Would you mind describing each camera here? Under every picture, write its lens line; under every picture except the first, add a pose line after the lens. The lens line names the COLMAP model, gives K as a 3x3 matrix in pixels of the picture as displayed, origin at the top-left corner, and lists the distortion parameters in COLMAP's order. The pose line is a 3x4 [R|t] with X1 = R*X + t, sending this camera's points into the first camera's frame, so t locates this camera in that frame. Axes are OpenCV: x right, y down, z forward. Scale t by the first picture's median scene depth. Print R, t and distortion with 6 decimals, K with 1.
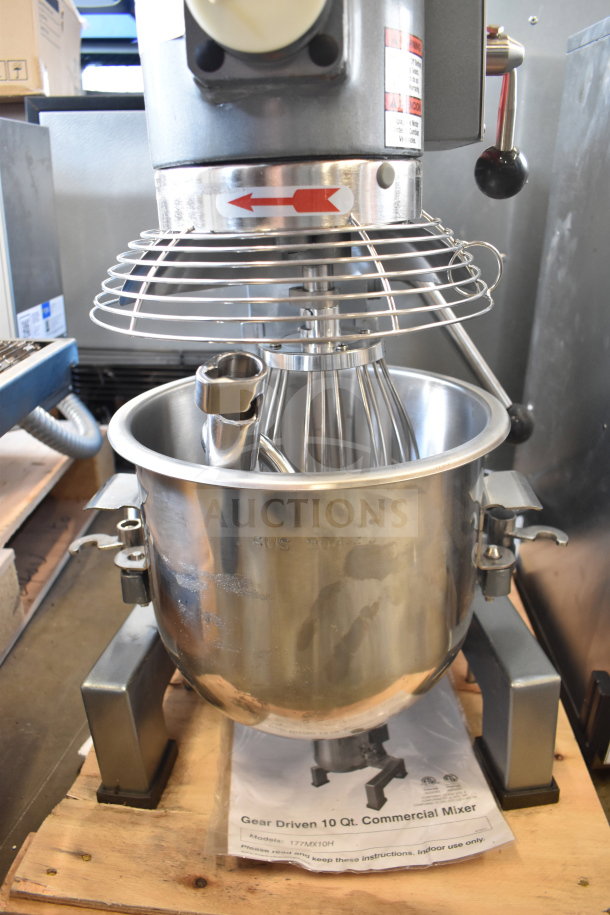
lens RADIAL K [[690.9, 0, 298.3], [0, 690.9, 457.9], [0, 0, 1]] dist [-0.096145, 0.008868]
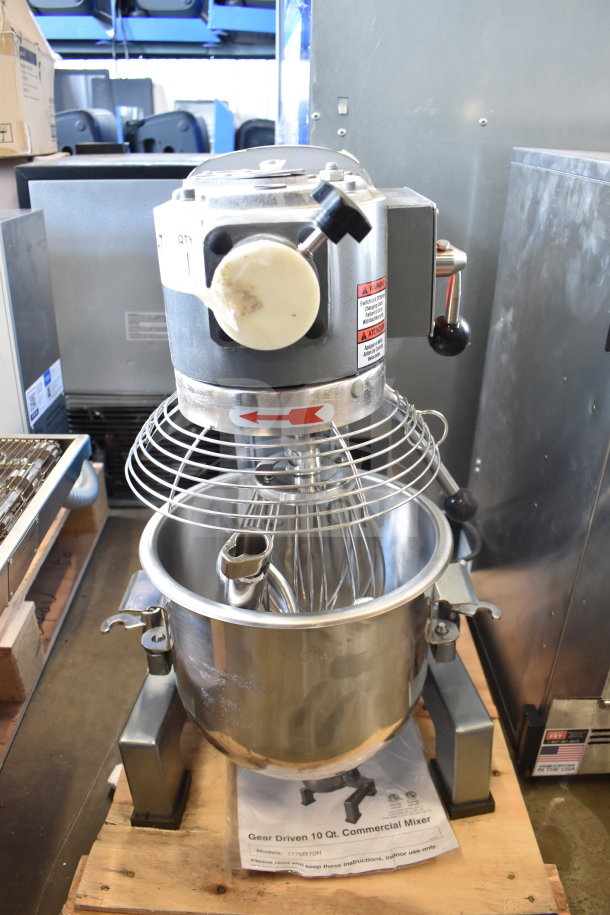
lens RADIAL K [[690.9, 0, 297.7], [0, 690.9, 459.5], [0, 0, 1]] dist [-0.096145, 0.008868]
pose [[0.998526, -0.021025, 0.050044, -0.039829], [0.018051, 0.998086, 0.059151, -0.250158], [-0.051192, -0.058161, 0.996994, -0.233503]]
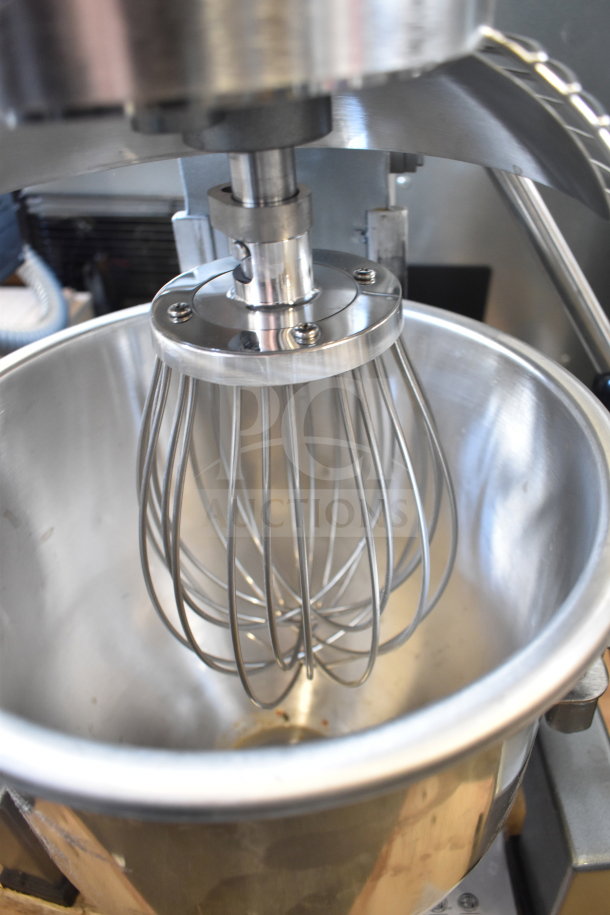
lens RADIAL K [[690.9, 0, 302.0], [0, 690.9, 462.3], [0, 0, 1]] dist [-0.096145, 0.008868]
pose [[0.996661, 0.037920, -0.072317, 0.086483], [-0.016894, 0.962230, 0.271714, -0.179768], [0.079889, -0.269584, 0.959657, 0.460071]]
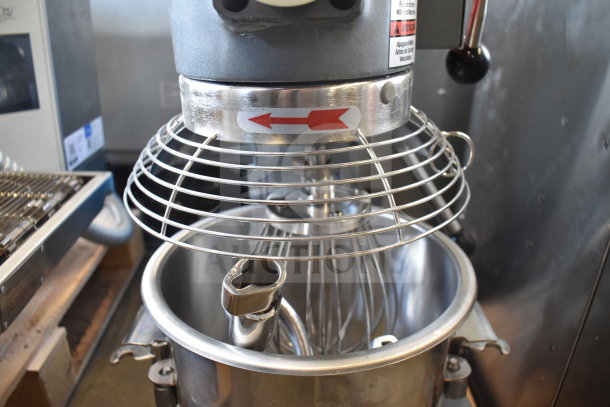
lens RADIAL K [[490.0, 0, 302.3], [0, 490.0, 203.8], [0, 0, 1]] dist [-0.086890, -0.002066]
pose [[0.998260, -0.005296, 0.058731, -0.042956], [0.004054, 0.999766, 0.021255, -0.173024], [-0.058830, -0.020980, 0.998048, 0.134357]]
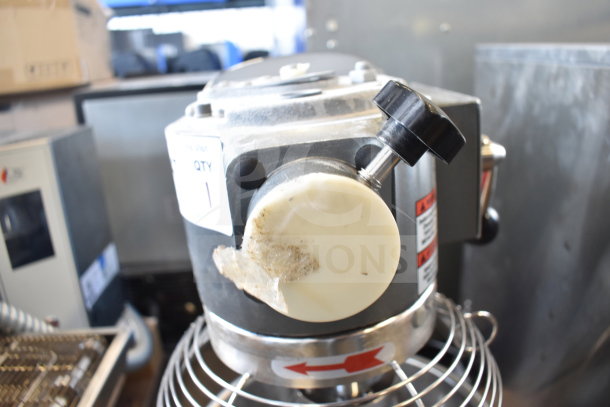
lens RADIAL K [[460.6, 0, 301.2], [0, 460.6, 213.7], [0, 0, 1]] dist [-0.096145, 0.008868]
pose [[0.993024, -0.095483, 0.069188, -0.069244], [0.099557, 0.993337, -0.058049, -0.389341], [-0.063184, 0.064532, 0.995913, 0.169989]]
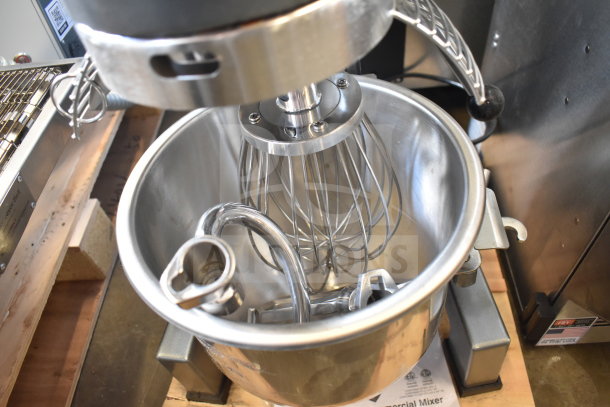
lens RADIAL K [[460.6, 0, 302.3], [0, 460.6, 203.0], [0, 0, 1]] dist [-0.096145, 0.008868]
pose [[0.994129, -0.084055, -0.068135, 0.065220], [0.105572, 0.891483, 0.440582, -0.314830], [0.023708, -0.445189, 0.895123, 0.314753]]
